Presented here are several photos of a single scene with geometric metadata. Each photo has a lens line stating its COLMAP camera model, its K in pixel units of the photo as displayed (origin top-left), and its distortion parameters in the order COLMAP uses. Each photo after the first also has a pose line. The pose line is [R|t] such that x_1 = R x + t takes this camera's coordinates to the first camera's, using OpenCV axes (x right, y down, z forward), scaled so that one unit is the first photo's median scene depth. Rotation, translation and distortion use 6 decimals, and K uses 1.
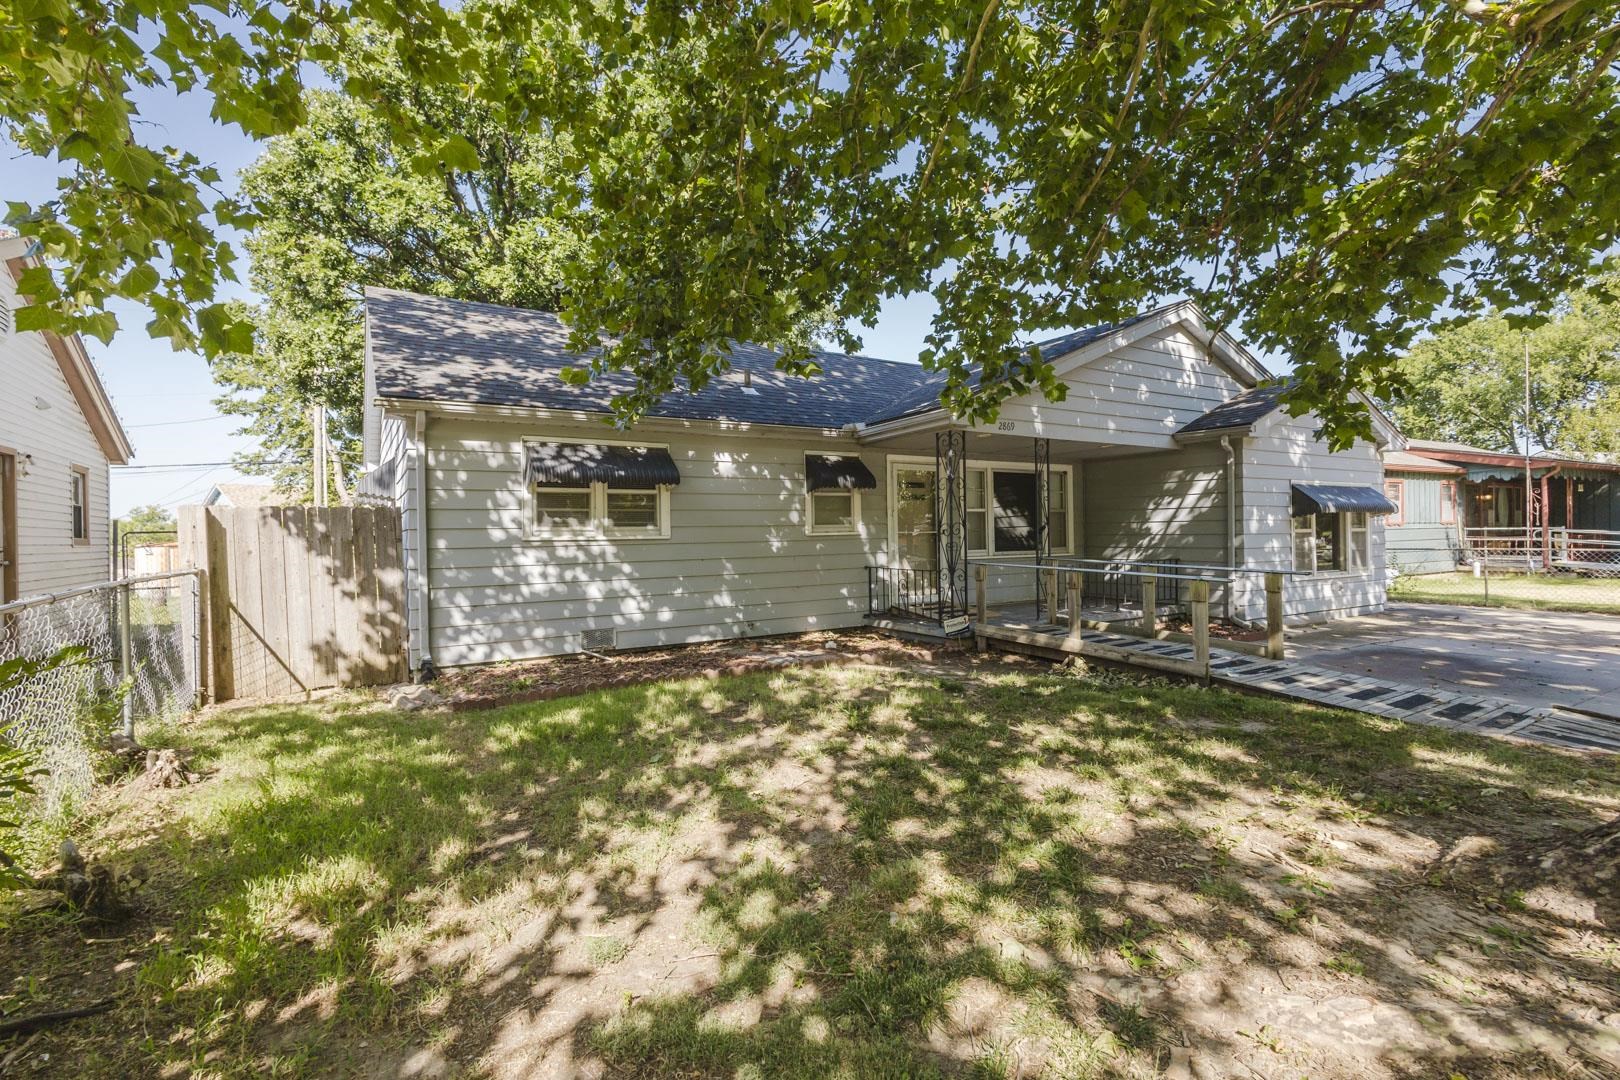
lens RADIAL K [[752.7, 0, 808.9], [0, 752.7, 537.6], [0, 0, 1]] dist [0.008923, -0.001722]
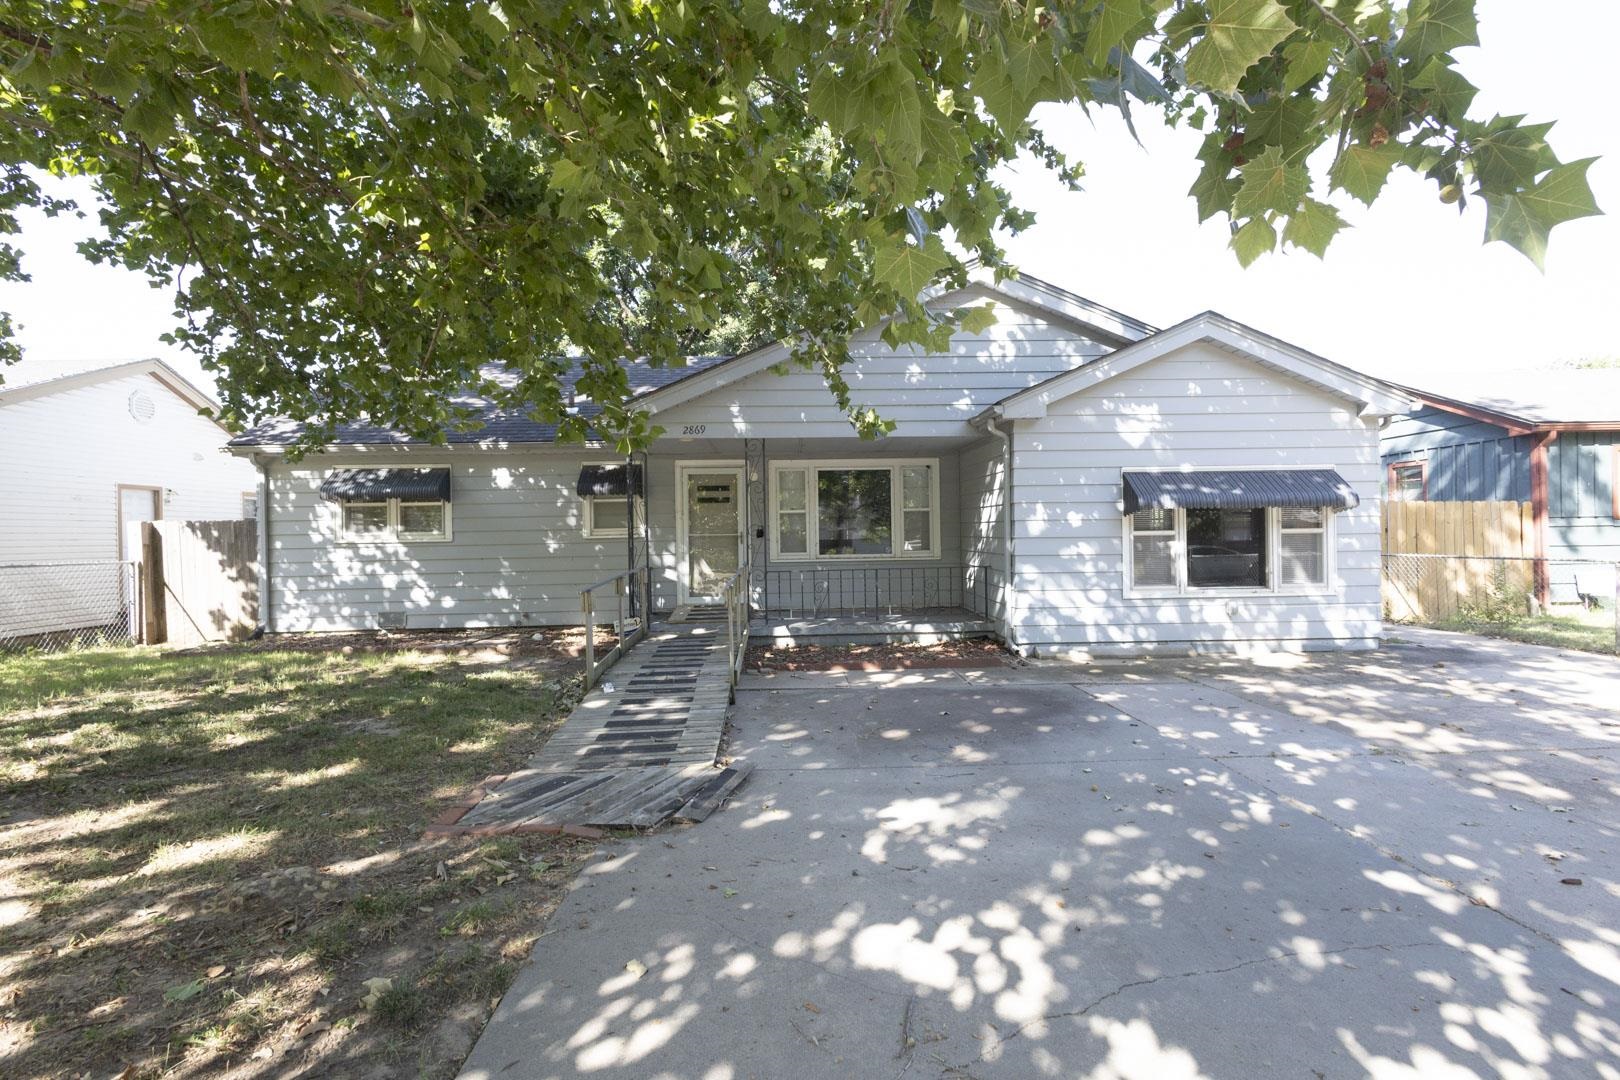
lens RADIAL K [[752.7, 0, 808.9], [0, 752.7, 537.6], [0, 0, 1]] dist [0.008923, -0.001722]
pose [[0.871037, 0.002459, -0.491212, 0.998610], [0.001302, 0.999972, 0.007315, -0.013191], [0.491216, -0.007011, 0.871010, 0.232960]]
